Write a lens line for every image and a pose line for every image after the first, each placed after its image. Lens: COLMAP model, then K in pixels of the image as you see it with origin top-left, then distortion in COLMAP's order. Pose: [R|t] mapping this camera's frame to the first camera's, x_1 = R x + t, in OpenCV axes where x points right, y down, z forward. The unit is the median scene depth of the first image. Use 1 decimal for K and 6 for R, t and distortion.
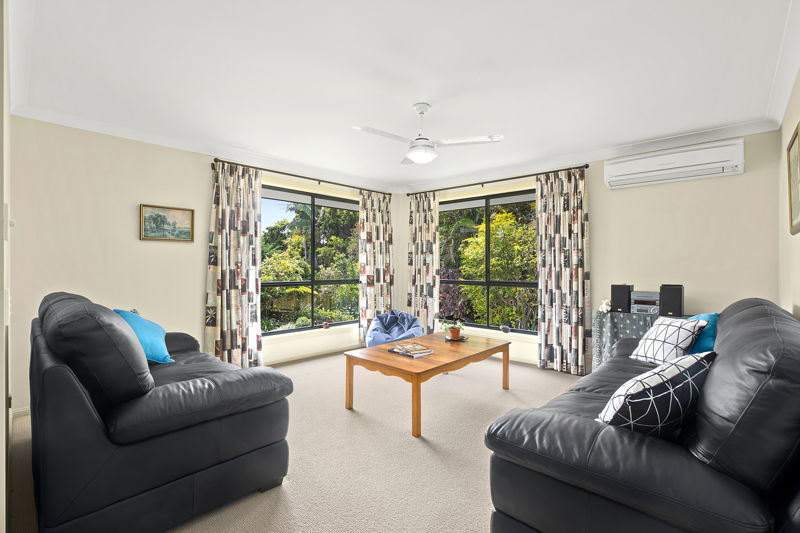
lens RADIAL K [[361.7, 0, 392.3], [0, 361.7, 268.9], [0, 0, 1]] dist [-0.001702, -0.000297]
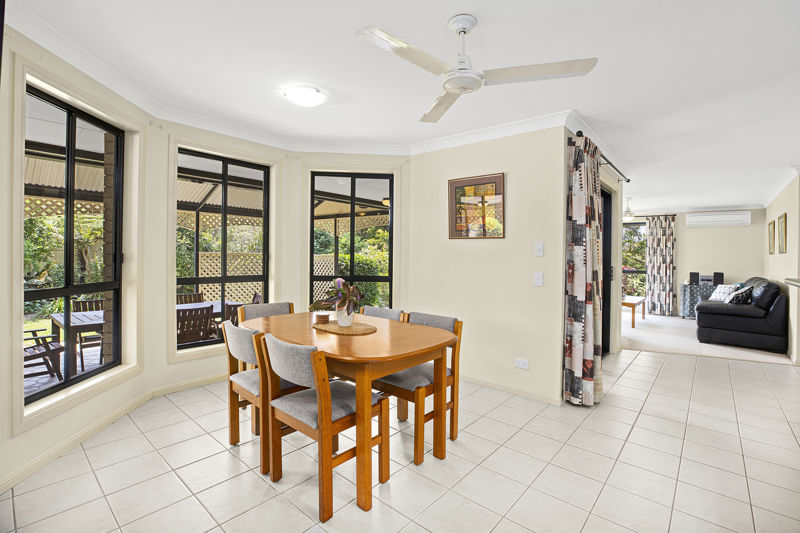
lens RADIAL K [[361.7, 0, 407.3], [0, 361.7, 259.4], [0, 0, 1]] dist [-0.001702, -0.000297]
pose [[0.998151, 0.018532, 0.057884, -1.099736], [-0.018631, 0.999826, 0.001155, -0.003839], [-0.057853, -0.002231, 0.998323, -0.968367]]
